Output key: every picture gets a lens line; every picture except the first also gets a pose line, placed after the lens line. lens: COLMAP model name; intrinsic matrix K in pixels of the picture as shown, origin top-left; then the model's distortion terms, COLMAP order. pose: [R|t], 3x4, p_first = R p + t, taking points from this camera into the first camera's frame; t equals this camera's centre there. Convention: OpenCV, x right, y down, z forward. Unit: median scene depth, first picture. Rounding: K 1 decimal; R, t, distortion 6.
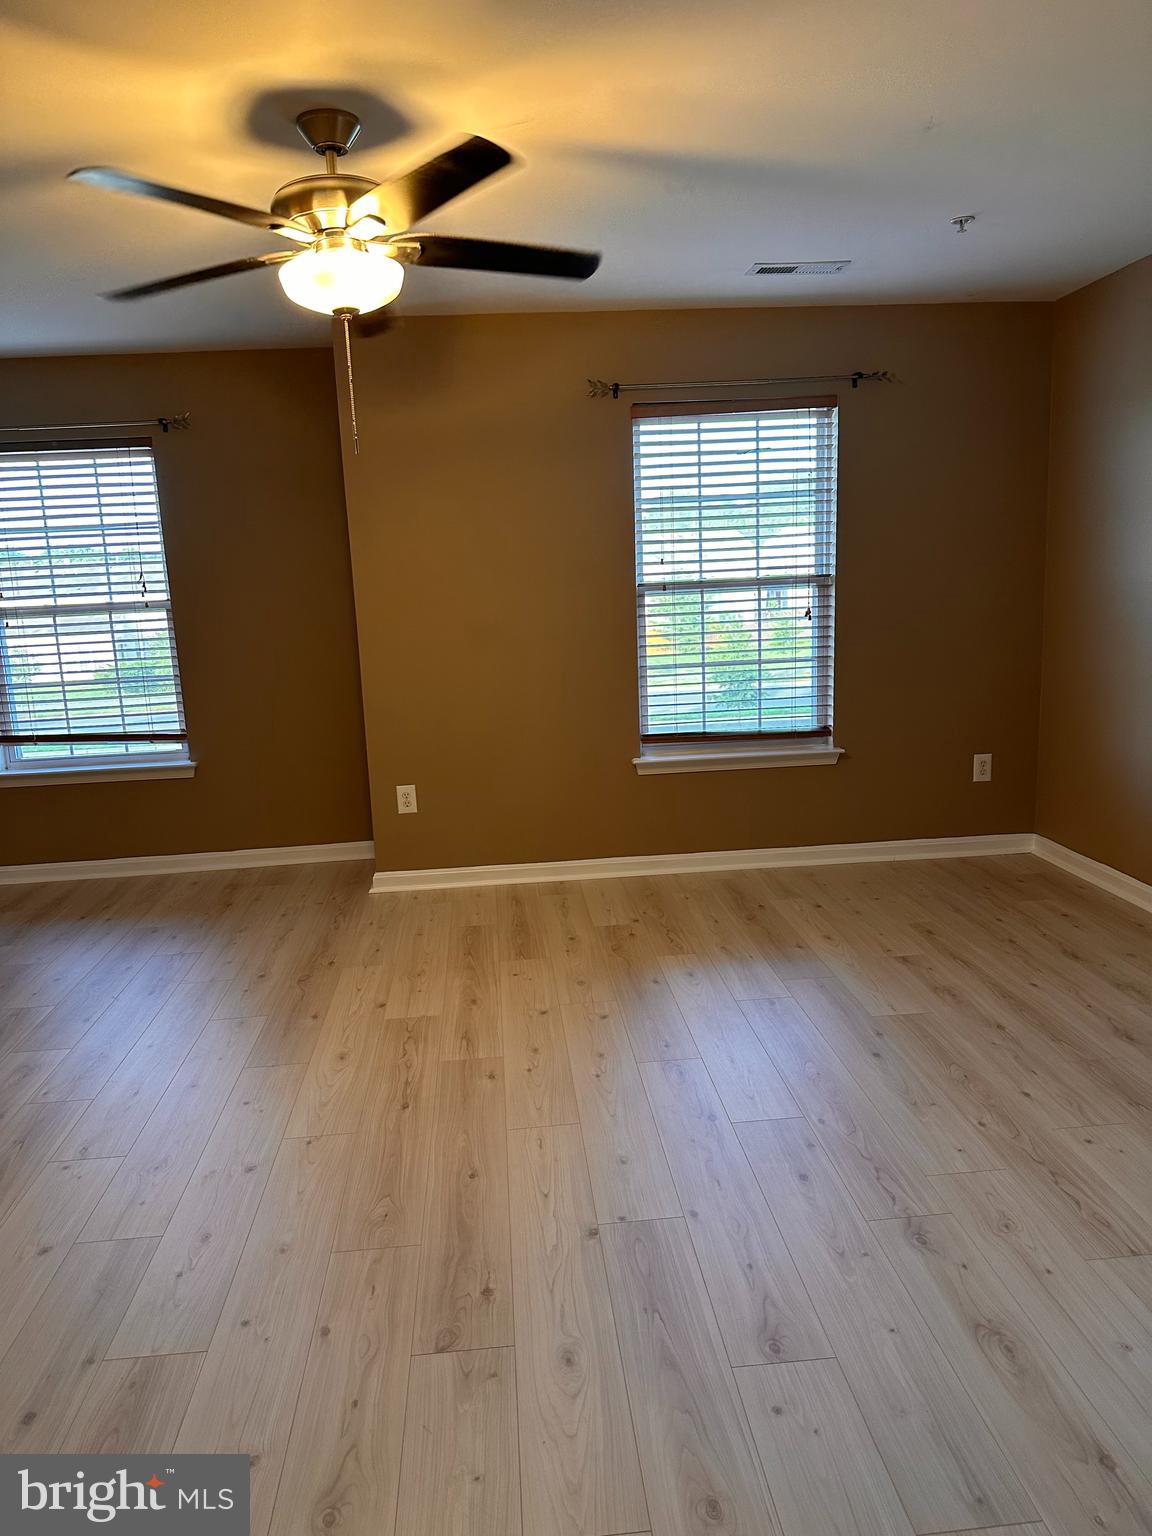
lens RADIAL K [[1092.1, 0, 587.2], [0, 1092.1, 759.8], [0, 0, 1]] dist [0.077416, -0.102797]
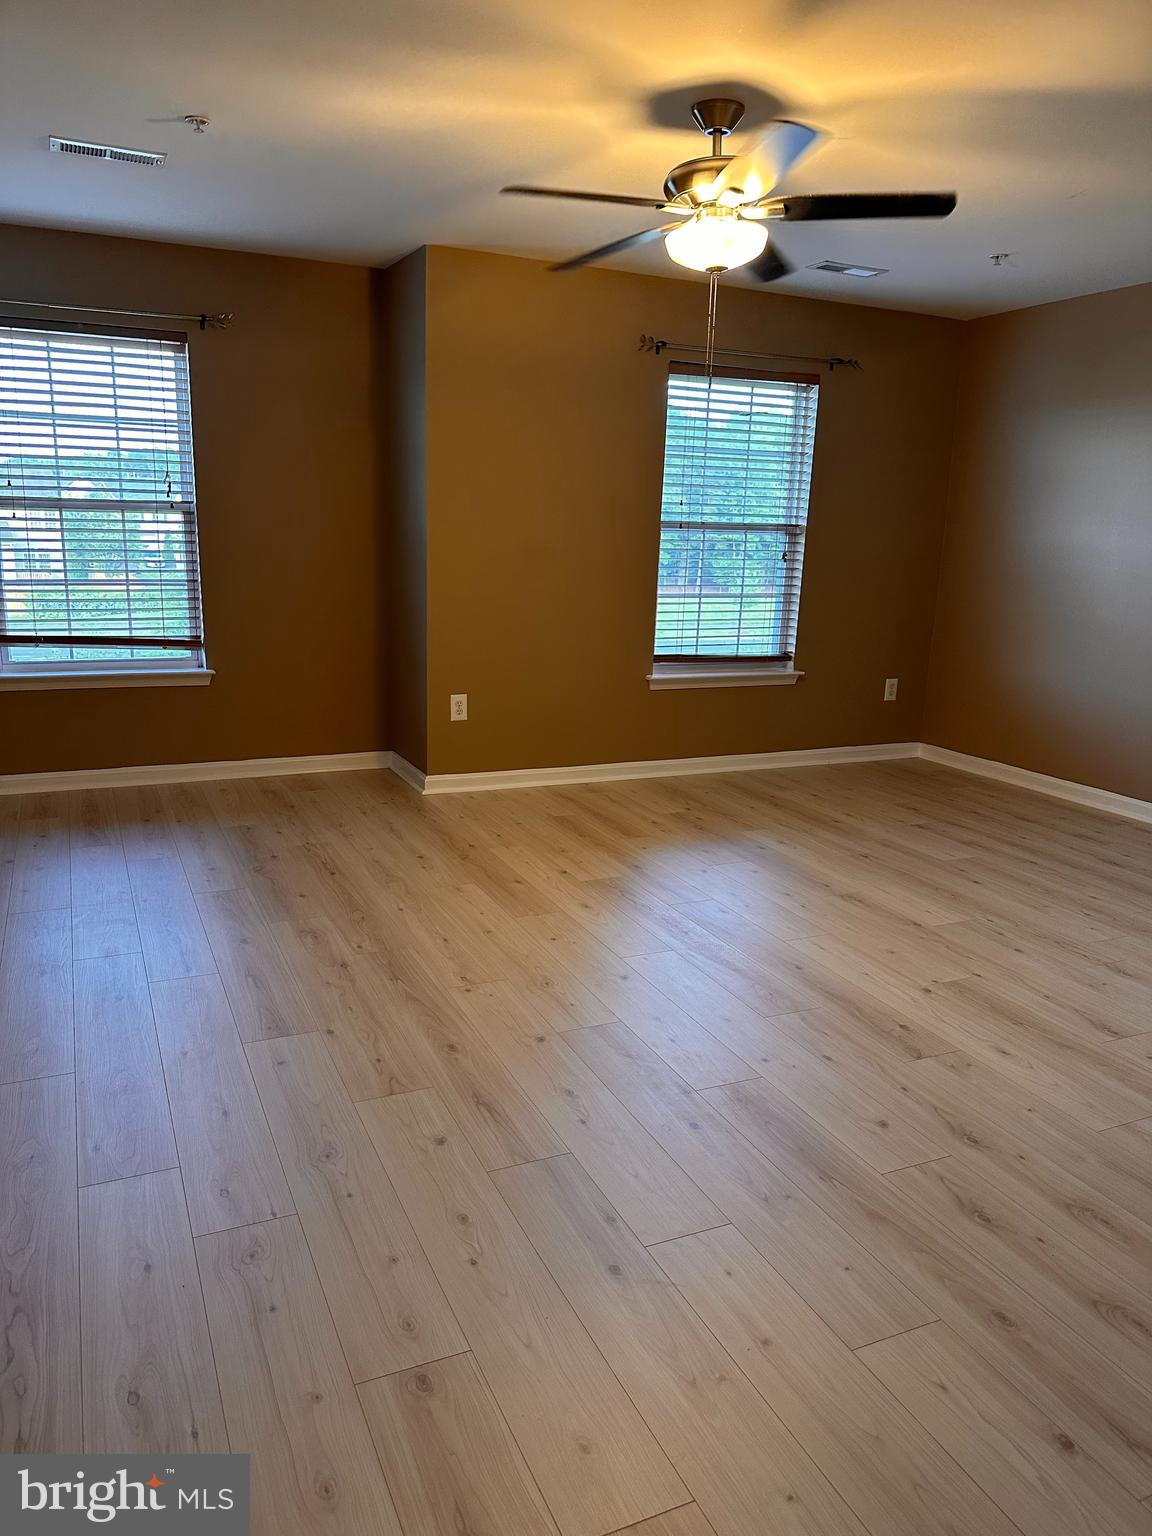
lens RADIAL K [[1092.1, 0, 588.4], [0, 1092.1, 772.6], [0, 0, 1]] dist [0.077416, -0.102797]
pose [[0.935526, -0.006914, 0.353191, -0.444658], [-0.010850, 0.998774, 0.048292, 0.048972], [-0.353092, -0.049011, 0.934304, -0.059899]]
